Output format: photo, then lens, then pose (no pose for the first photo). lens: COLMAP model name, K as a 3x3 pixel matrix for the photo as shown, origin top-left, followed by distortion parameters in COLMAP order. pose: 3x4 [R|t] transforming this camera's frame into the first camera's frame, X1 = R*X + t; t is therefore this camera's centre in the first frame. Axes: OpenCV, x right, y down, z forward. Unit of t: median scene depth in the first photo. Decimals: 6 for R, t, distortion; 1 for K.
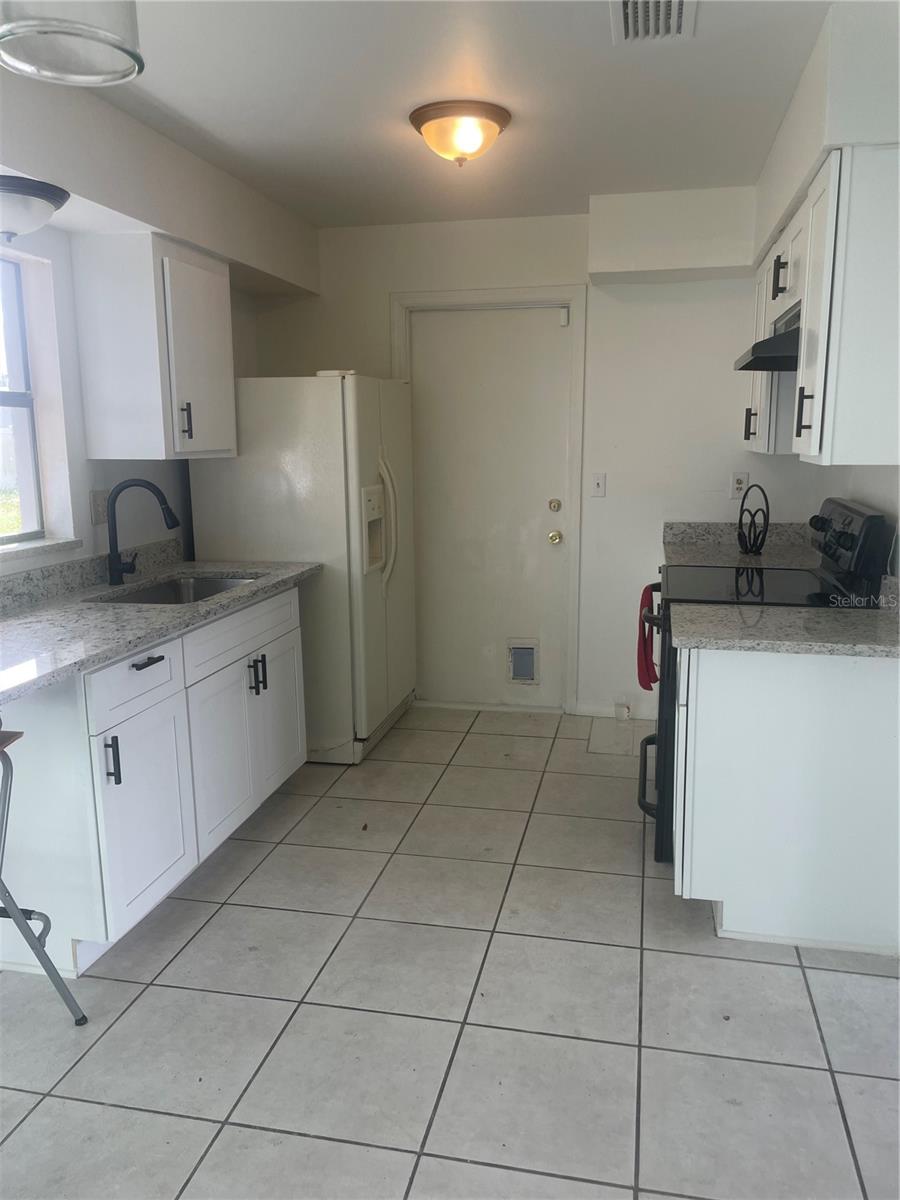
lens RADIAL K [[901.8, 0, 458.1], [0, 901.8, 602.3], [0, 0, 1]] dist [0.102830, -0.136821]
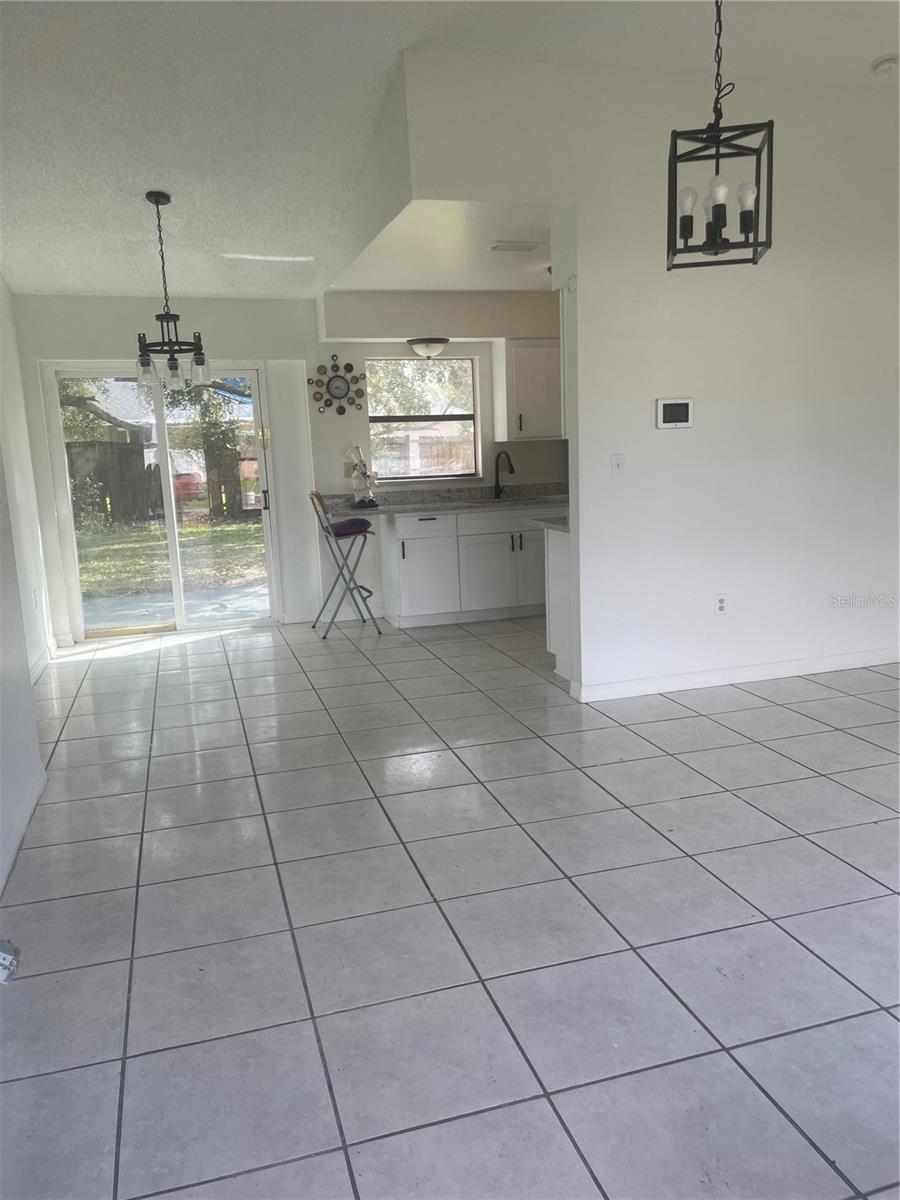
lens RADIAL K [[901.8, 0, 458.1], [0, 901.8, 602.3], [0, 0, 1]] dist [0.102830, -0.136821]
pose [[0.483798, 0.141234, -0.863708, 1.596062], [-0.124628, 0.987953, 0.091741, 0.041692], [0.866260, 0.063258, 0.495572, -0.162300]]
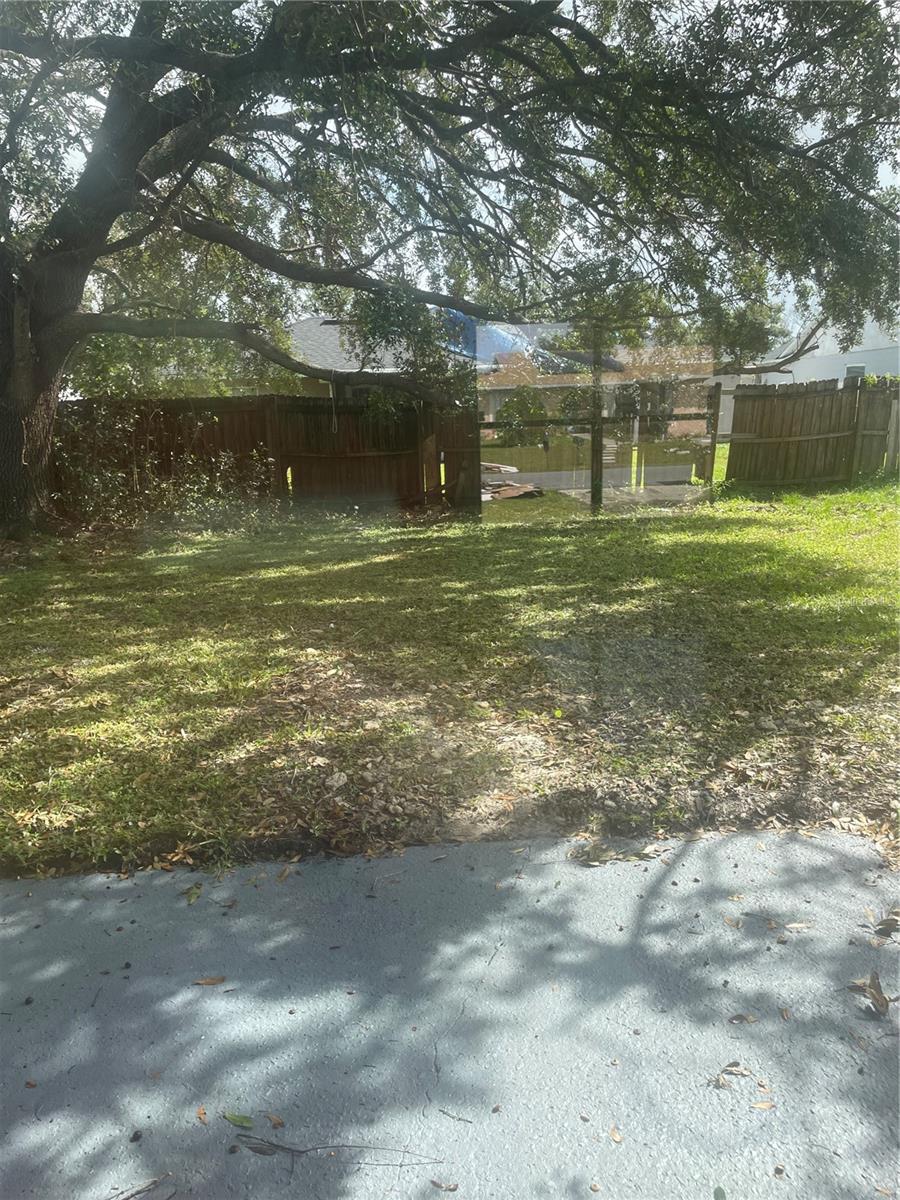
lens RADIAL K [[901.8, 0, 458.1], [0, 901.8, 602.3], [0, 0, 1]] dist [0.102830, -0.136821]
pose [[0.274811, 0.204863, -0.939420, -0.596140], [-0.144495, 0.974741, 0.170296, -0.060141], [0.950579, 0.088942, 0.297471, 0.359221]]
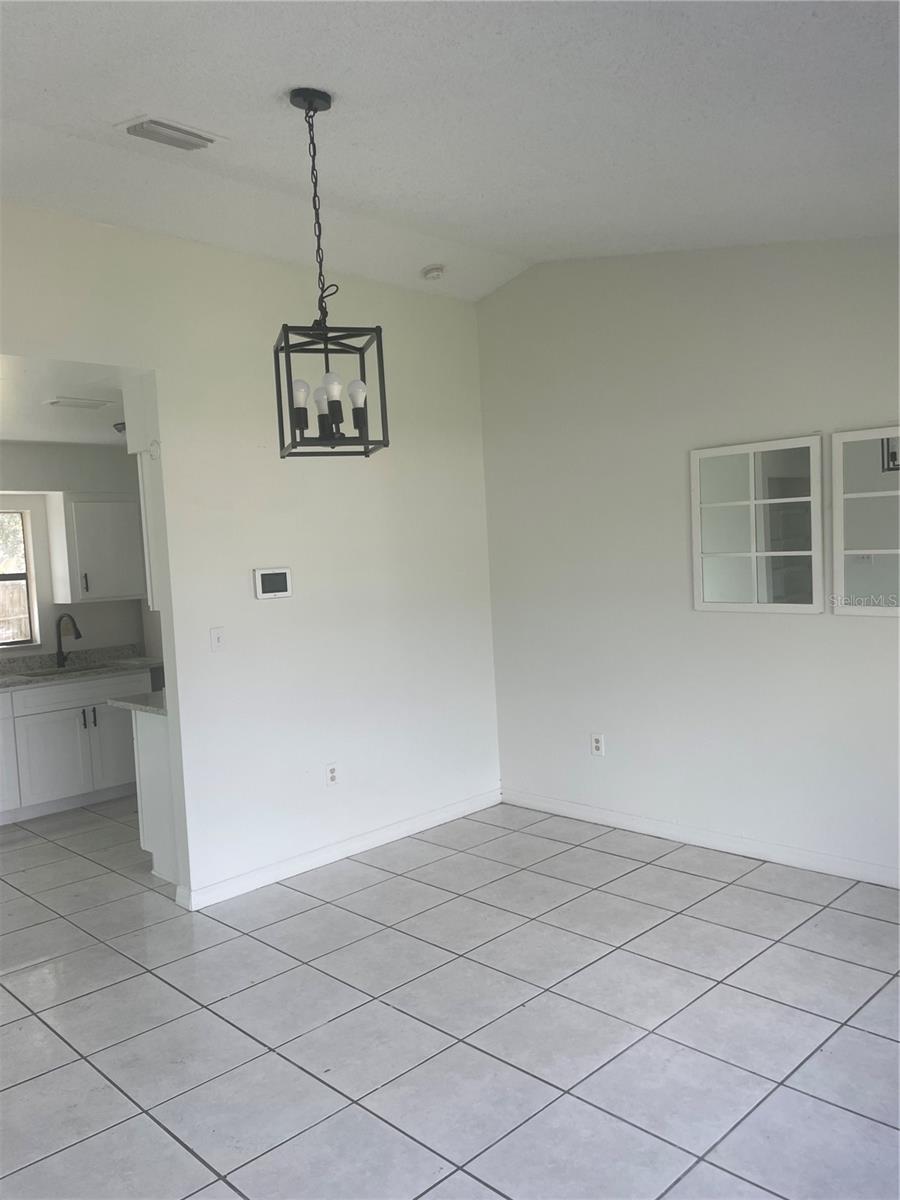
lens RADIAL K [[904.1, 0, 446.6], [0, 904.1, 601.9], [0, 0, 1]] dist [0.096645, -0.121452]
pose [[0.826022, -0.009203, -0.563563, 1.478791], [-0.053916, 0.993991, -0.095259, -0.017560], [0.561053, 0.109071, 0.820563, -0.159019]]
